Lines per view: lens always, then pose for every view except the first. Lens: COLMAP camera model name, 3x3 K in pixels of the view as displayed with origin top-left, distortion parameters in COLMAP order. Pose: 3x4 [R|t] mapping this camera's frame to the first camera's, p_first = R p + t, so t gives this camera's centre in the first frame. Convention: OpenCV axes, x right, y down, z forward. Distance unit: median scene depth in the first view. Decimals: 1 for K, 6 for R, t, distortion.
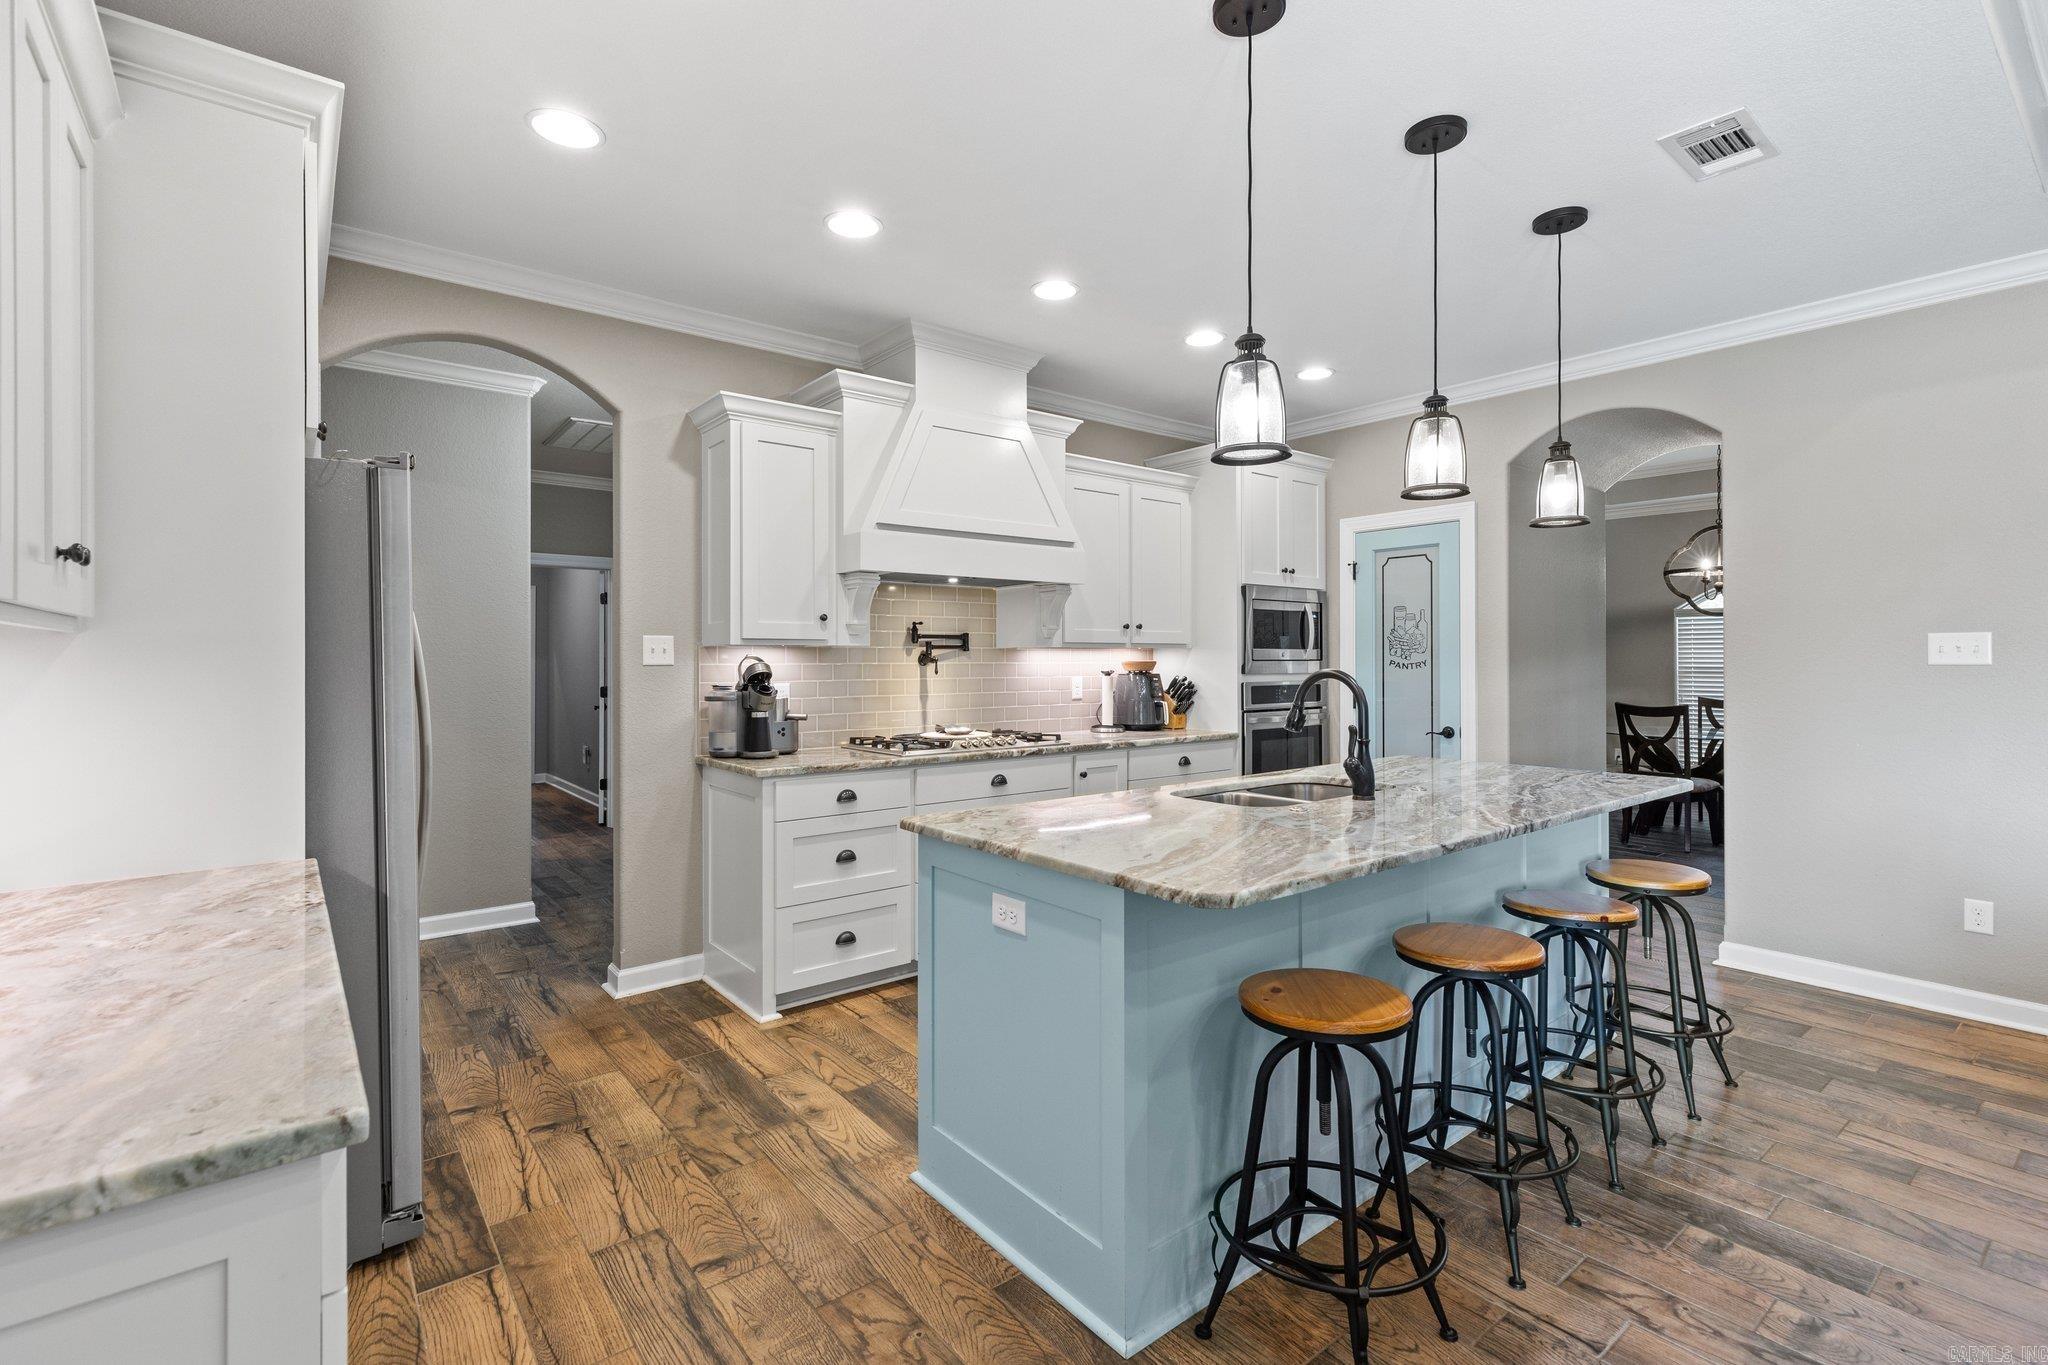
lens RADIAL K [[930.2, 0, 1024.6], [0, 930.2, 661.1], [0, 0, 1]] dist [0.004830, 0.000330]
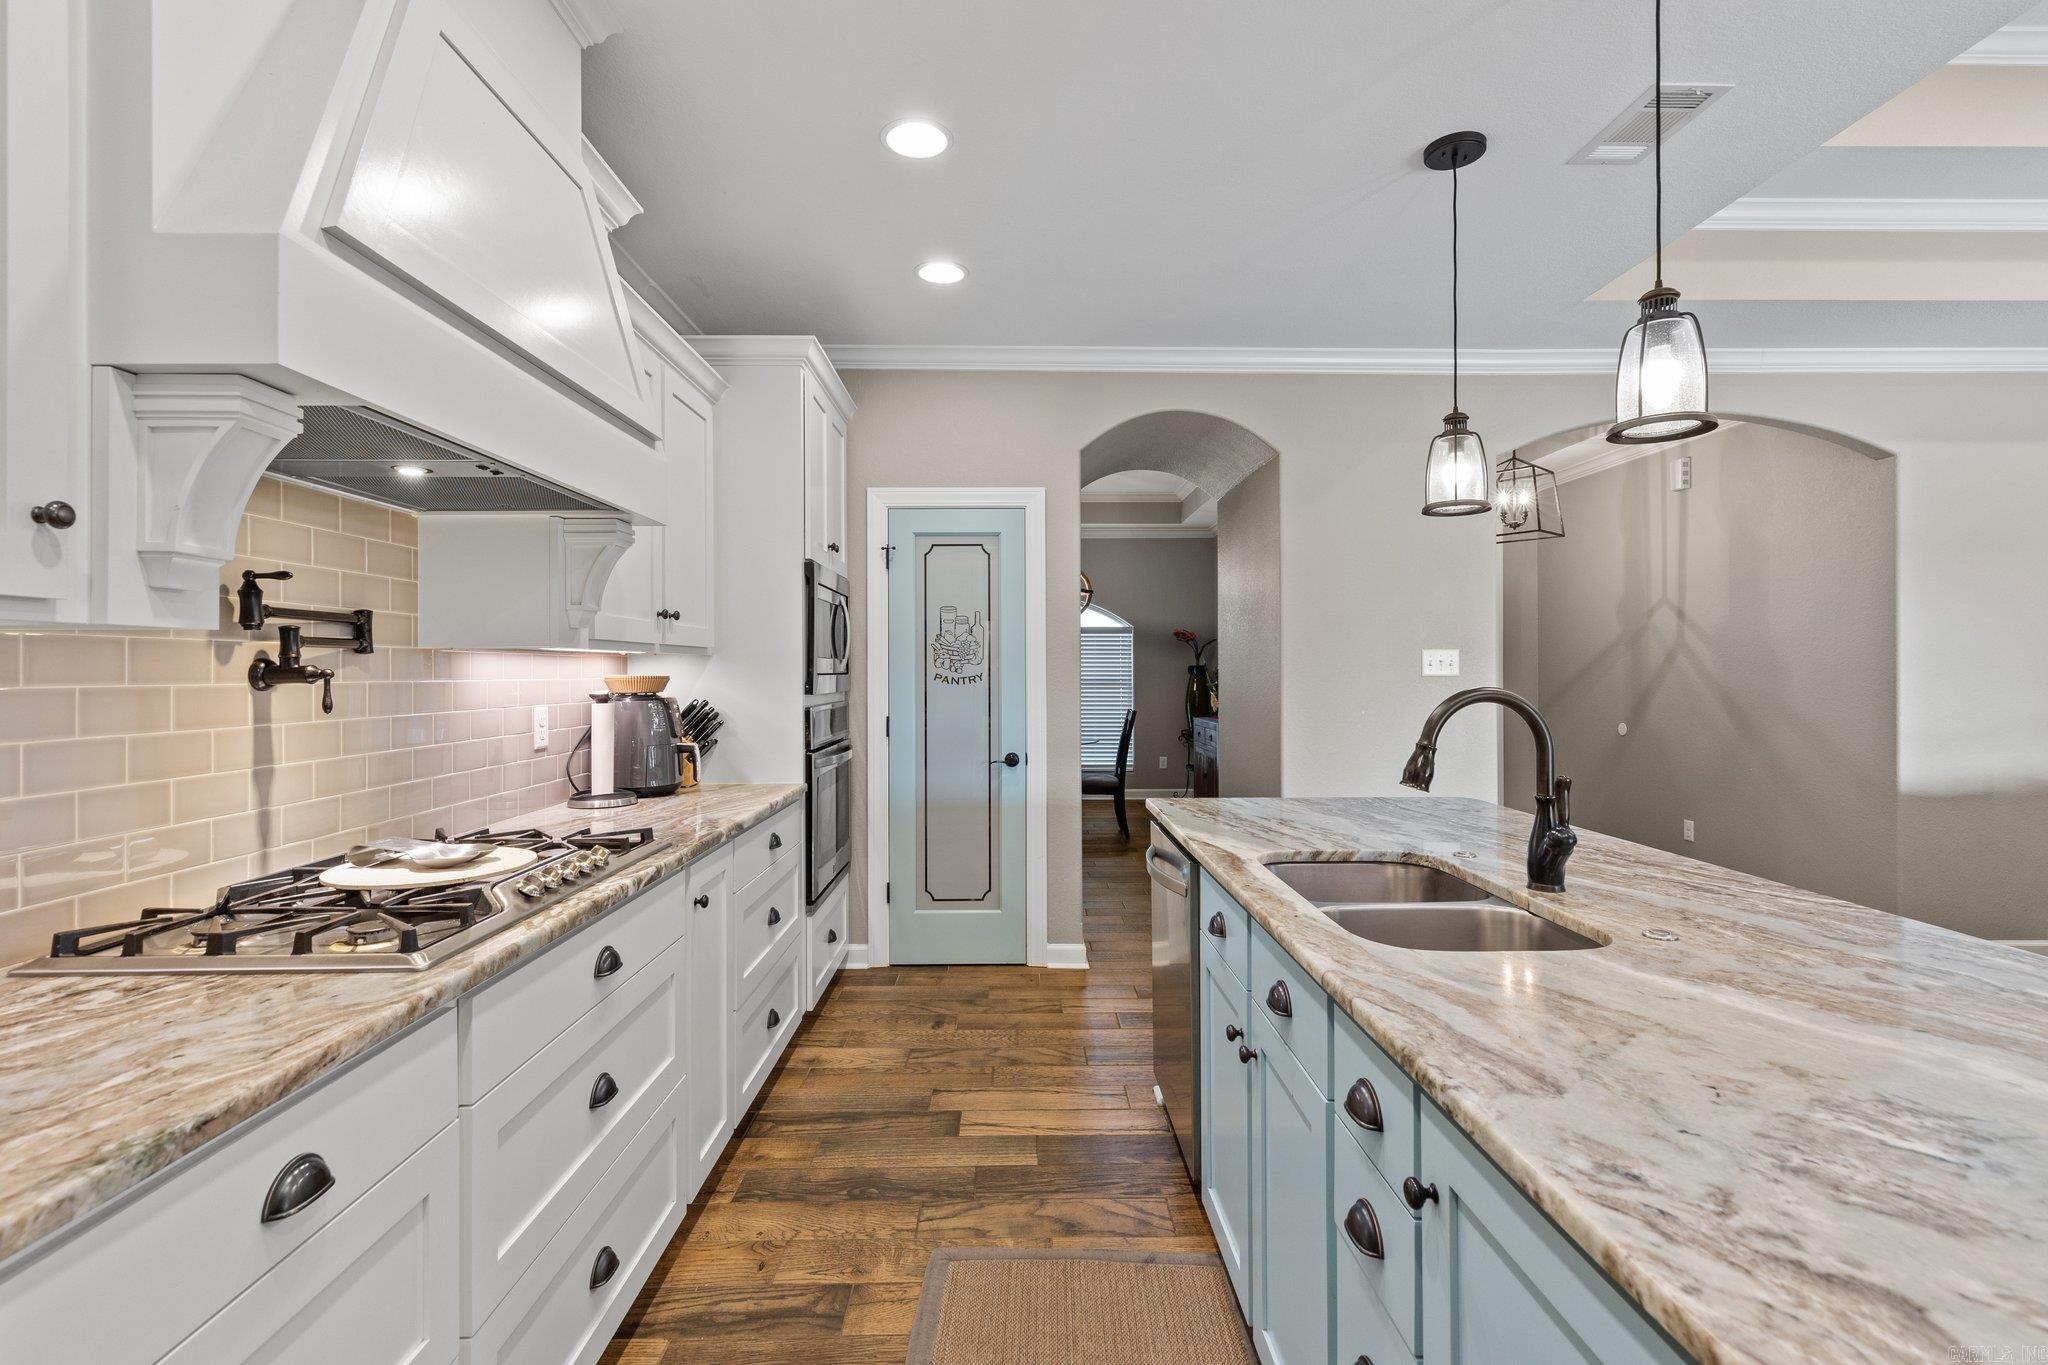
lens RADIAL K [[925.2, 0, 1023.2], [0, 925.2, 672.2], [0, 0, 1]] dist [0.000288, 0.000147]
pose [[0.609546, -0.000570, 0.792751, -0.218208], [0.002147, 0.999997, -0.000932, -0.001401], [-0.792748, 0.002270, 0.609545, 0.533566]]
